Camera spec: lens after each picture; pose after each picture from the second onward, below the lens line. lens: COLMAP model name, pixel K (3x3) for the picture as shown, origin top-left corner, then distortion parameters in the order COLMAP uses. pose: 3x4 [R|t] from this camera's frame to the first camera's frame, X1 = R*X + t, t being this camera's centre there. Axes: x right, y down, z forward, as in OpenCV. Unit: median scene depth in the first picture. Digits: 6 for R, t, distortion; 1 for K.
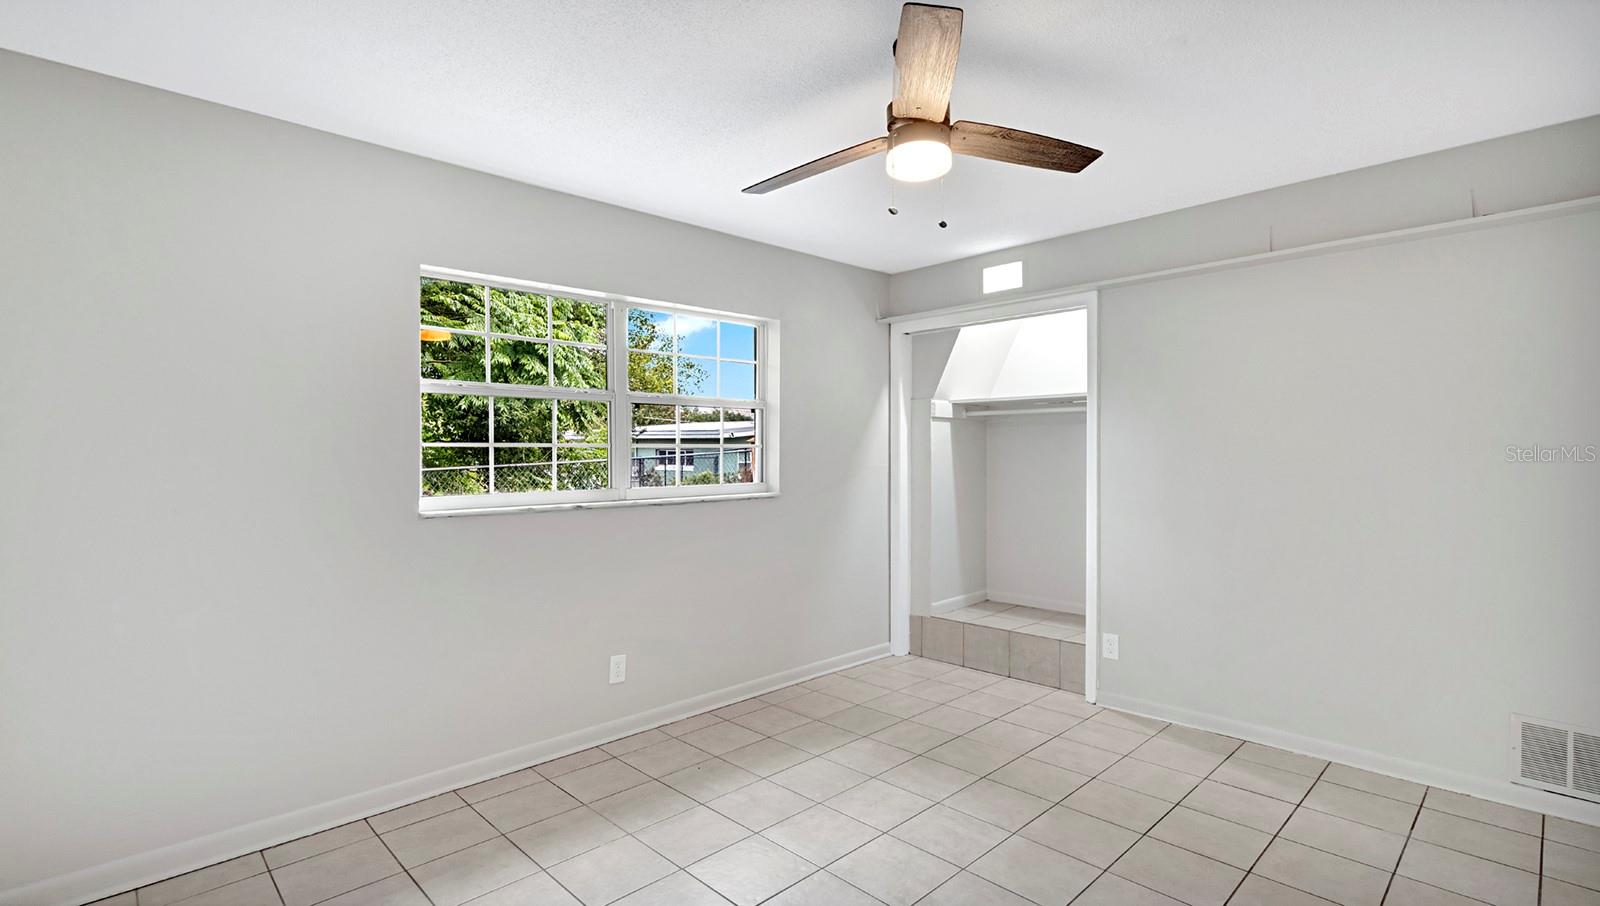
lens RADIAL K [[742.2, 0, 789.5], [0, 742.2, 454.0], [0, 0, 1]] dist [-0.004245, 0.002002]
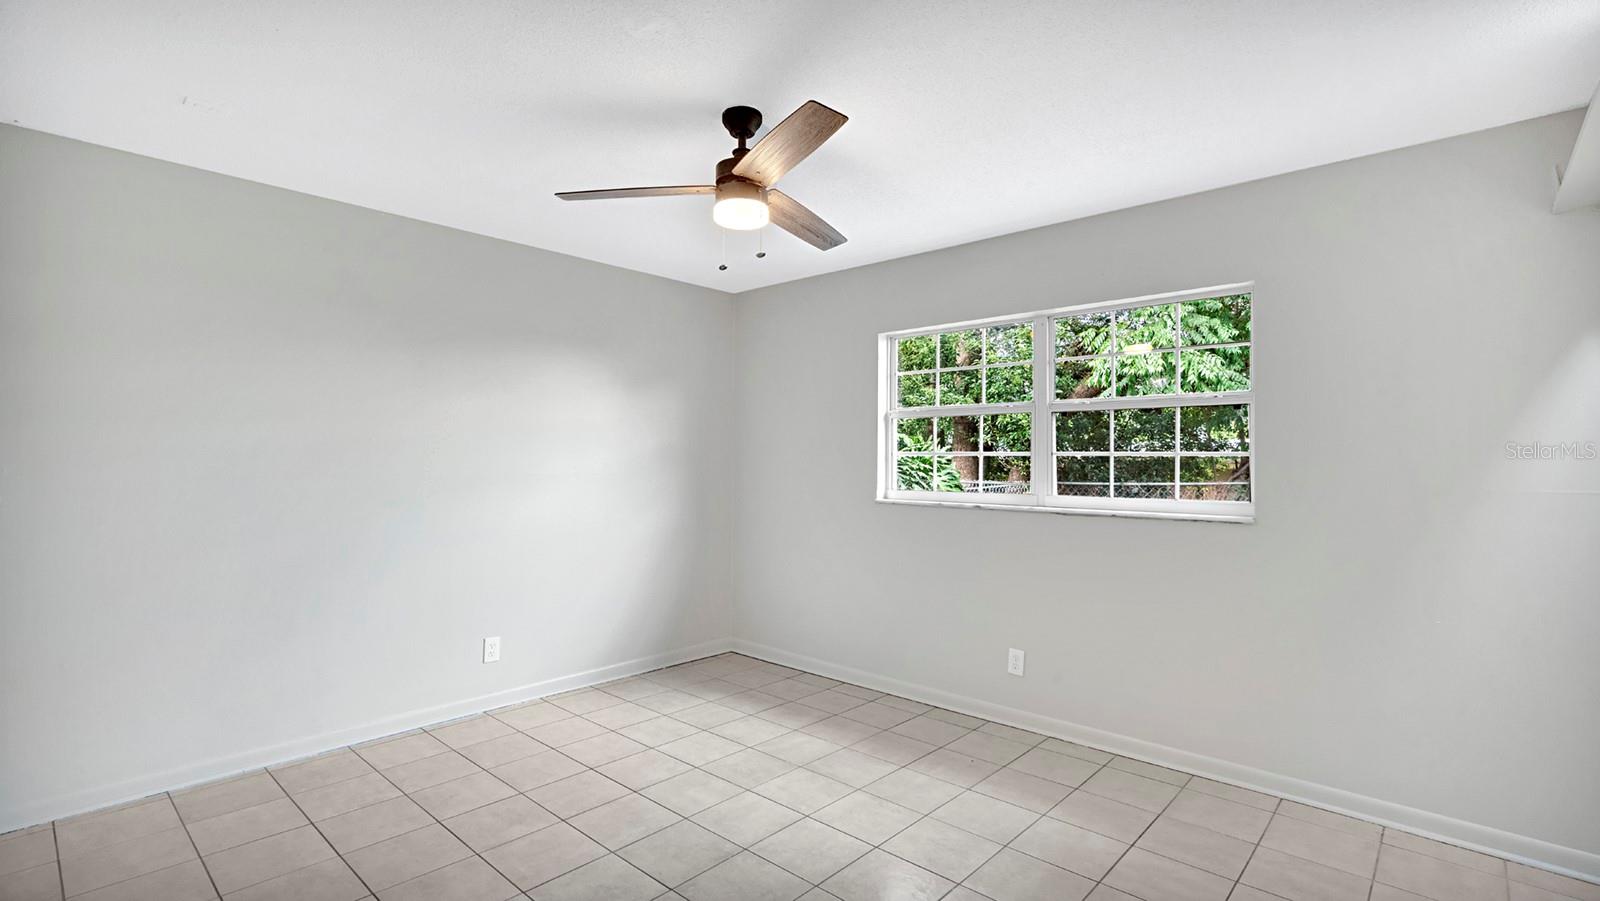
lens RADIAL K [[736.2, 0, 792.8], [0, 736.2, 452.6], [0, 0, 1]] dist [-0.003790, 0.002290]
pose [[0.048287, -0.009093, -0.998792, 0.822470], [-0.005212, 0.999943, -0.009356, -0.001535], [0.998820, 0.005657, 0.048237, 0.627039]]
